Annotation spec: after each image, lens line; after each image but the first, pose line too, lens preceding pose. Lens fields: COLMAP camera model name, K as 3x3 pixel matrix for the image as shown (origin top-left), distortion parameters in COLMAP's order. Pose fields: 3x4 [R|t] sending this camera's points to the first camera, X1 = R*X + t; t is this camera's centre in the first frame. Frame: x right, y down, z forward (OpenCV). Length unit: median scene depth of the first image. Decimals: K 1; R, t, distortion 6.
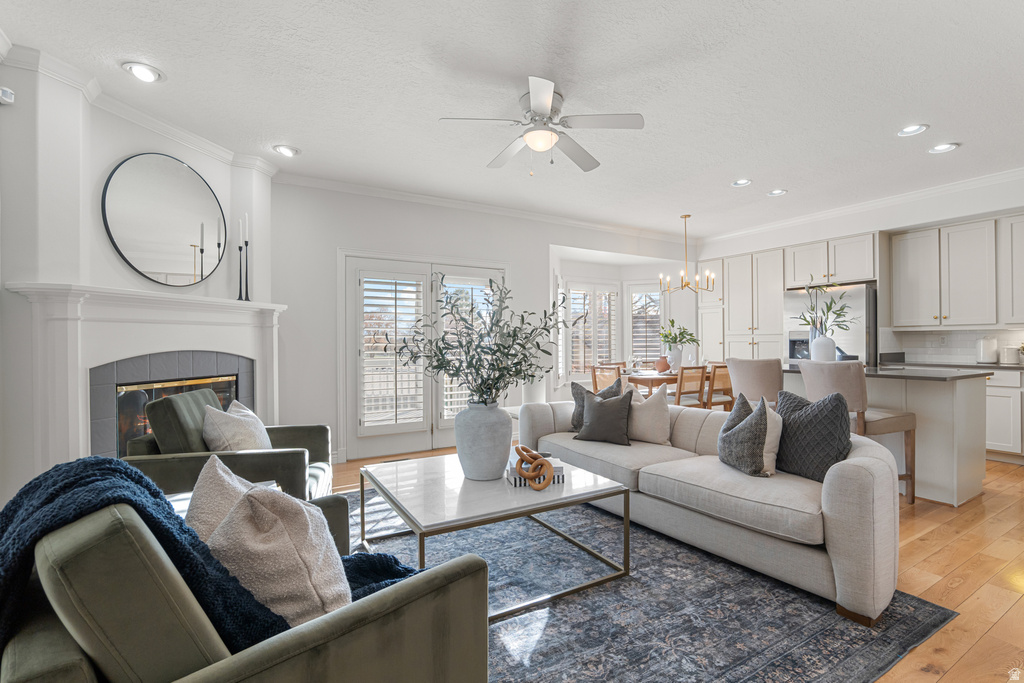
lens RADIAL K [[481.0, 0, 511.0], [0, 481.0, 341.9], [0, 0, 1]] dist [-0.014600, 0.003464]
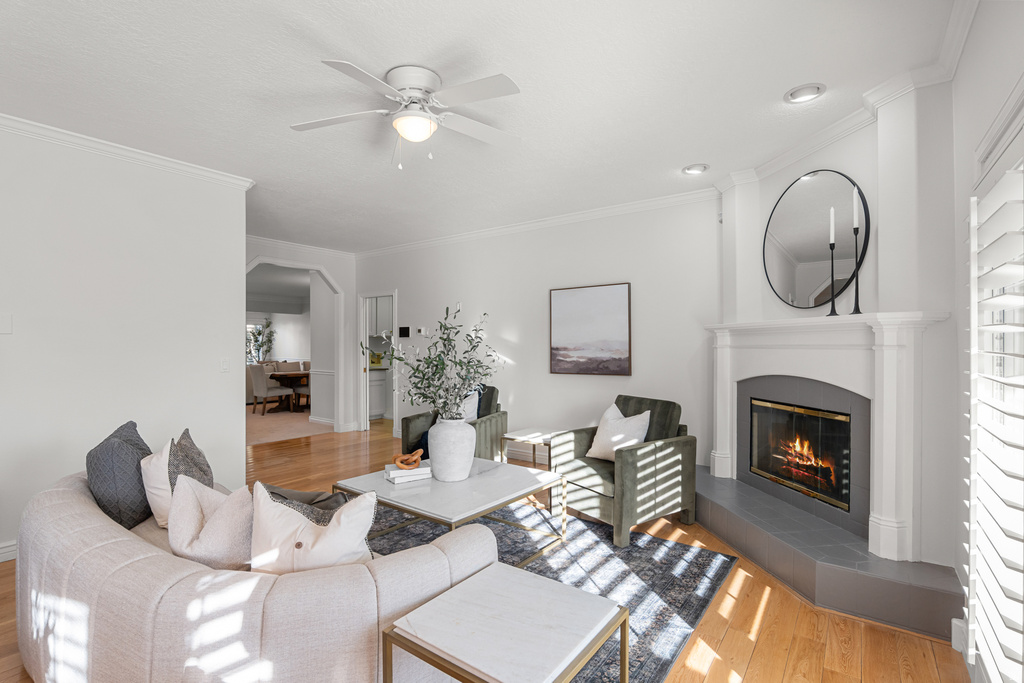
lens RADIAL K [[481.0, 0, 511.6], [0, 481.0, 341.4], [0, 0, 1]] dist [-0.014600, 0.003464]
pose [[-0.925825, 0.000443, -0.377953, 0.131421], [0.000923, 0.999999, -0.001088, -0.032576], [0.377952, -0.001357, -0.925824, 1.075832]]
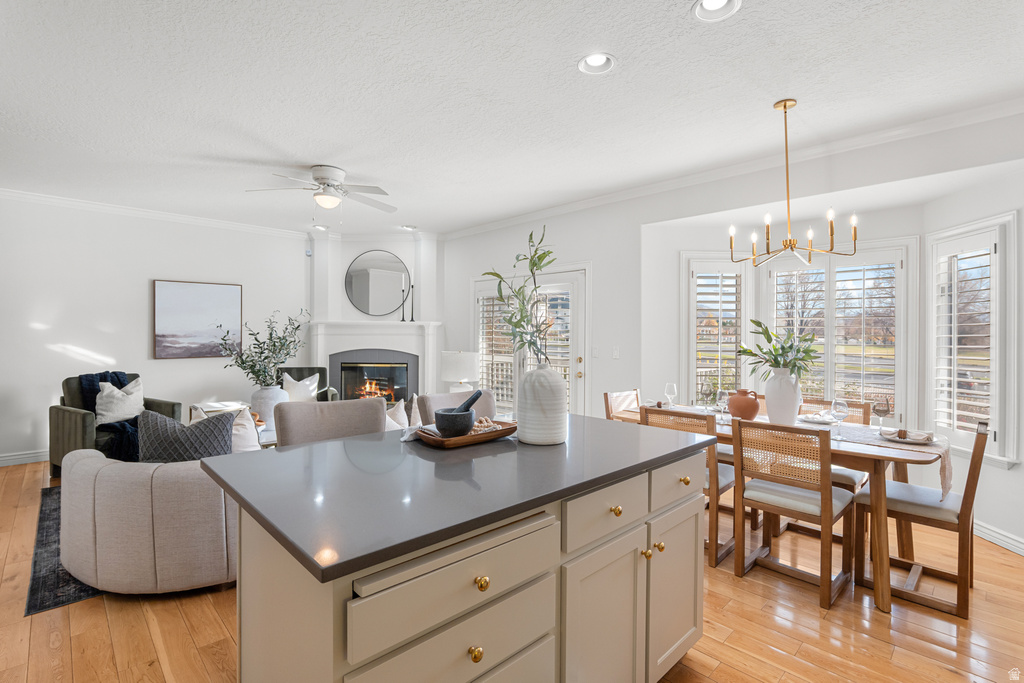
lens RADIAL K [[481.0, 0, 512.2], [0, 481.0, 334.4], [0, 0, 1]] dist [-0.014600, 0.003464]
pose [[0.222874, 0.004577, -0.974837, 0.874869], [-0.011762, 0.999929, 0.002005, -0.033033], [0.974776, 0.011019, 0.222912, 0.714653]]
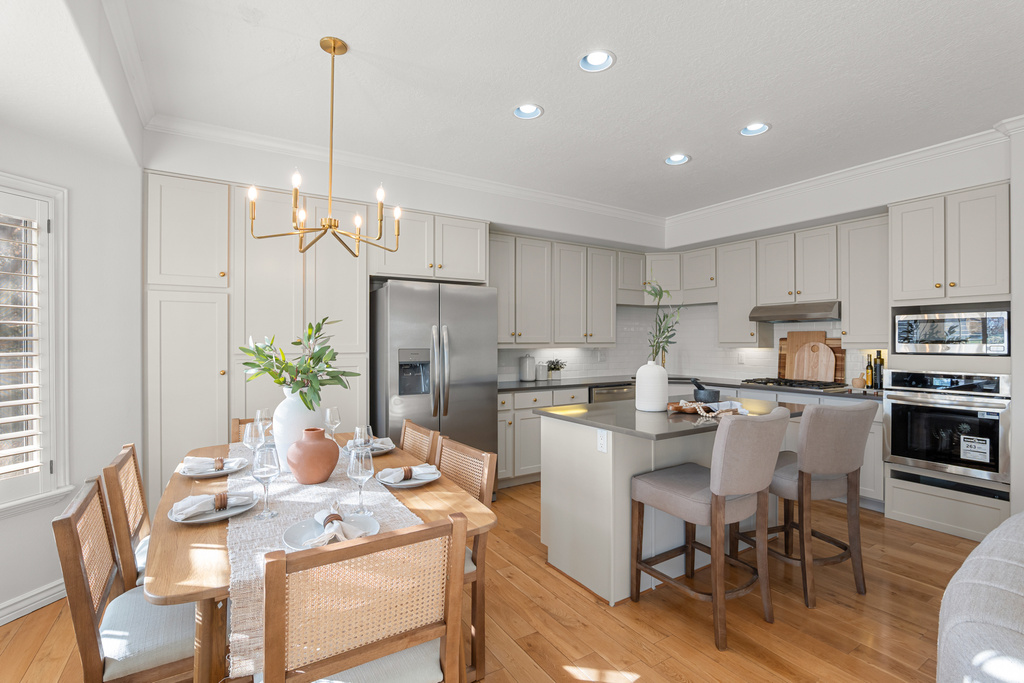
lens RADIAL K [[481.0, 0, 516.0], [0, 481.0, 342.7], [0, 0, 1]] dist [-0.014600, 0.003464]
pose [[-0.022337, 0.003933, 0.999743, -0.016475], [0.000691, 0.999992, -0.003918, -0.031182], [-0.999750, 0.000604, -0.022340, 0.984509]]
